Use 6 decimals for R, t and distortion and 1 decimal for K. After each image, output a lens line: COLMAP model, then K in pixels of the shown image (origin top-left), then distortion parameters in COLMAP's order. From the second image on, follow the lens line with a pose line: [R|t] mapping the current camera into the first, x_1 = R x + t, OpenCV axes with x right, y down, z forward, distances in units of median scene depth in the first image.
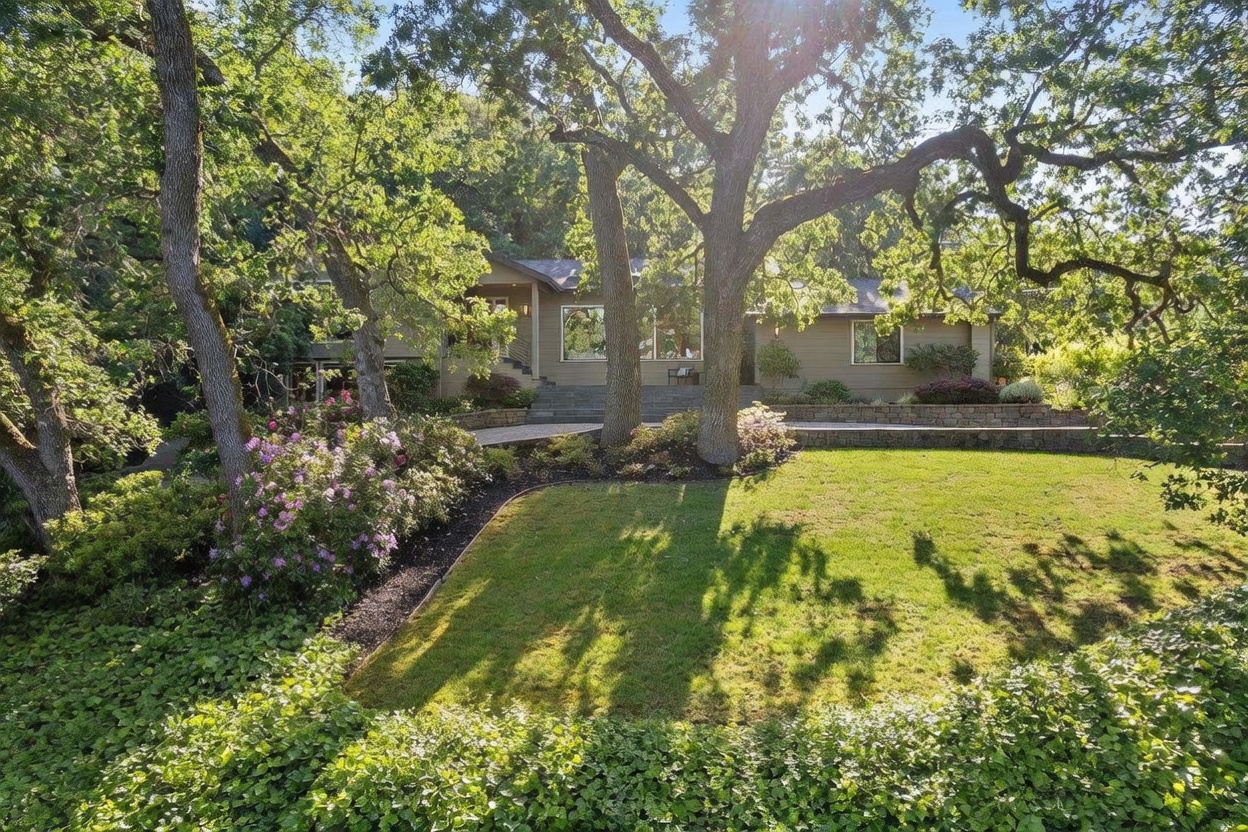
lens RADIAL K [[575.3, 0, 615.2], [0, 575.3, 411.7], [0, 0, 1]] dist [-0.000171, 0.000277]
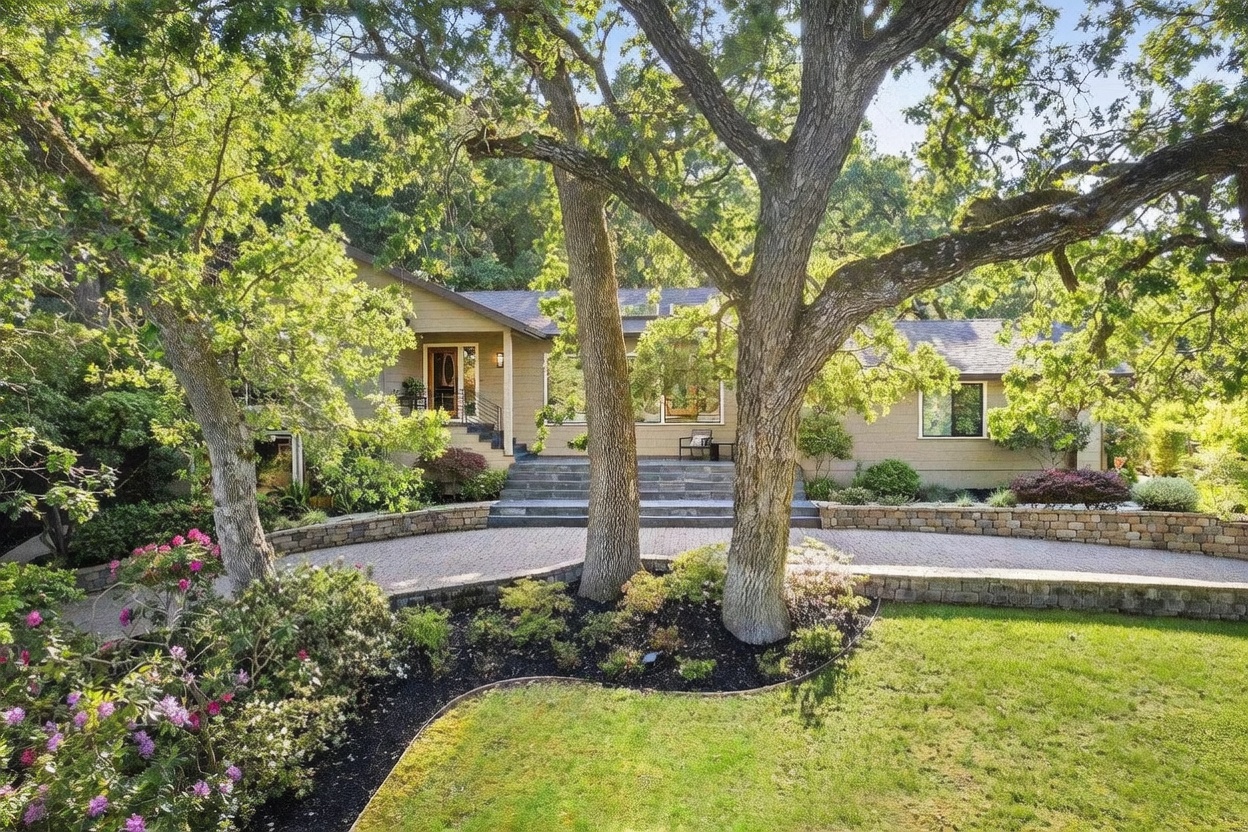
lens RADIAL K [[567.6, 0, 624.0], [0, 567.6, 416.0], [0, 0, 1]] dist [0.000406, 0.000100]
pose [[0.999978, -0.000681, -0.006587, 0.034401], [0.000774, 0.999900, 0.014152, -0.175956], [0.006577, -0.014157, 0.999878, 0.348367]]
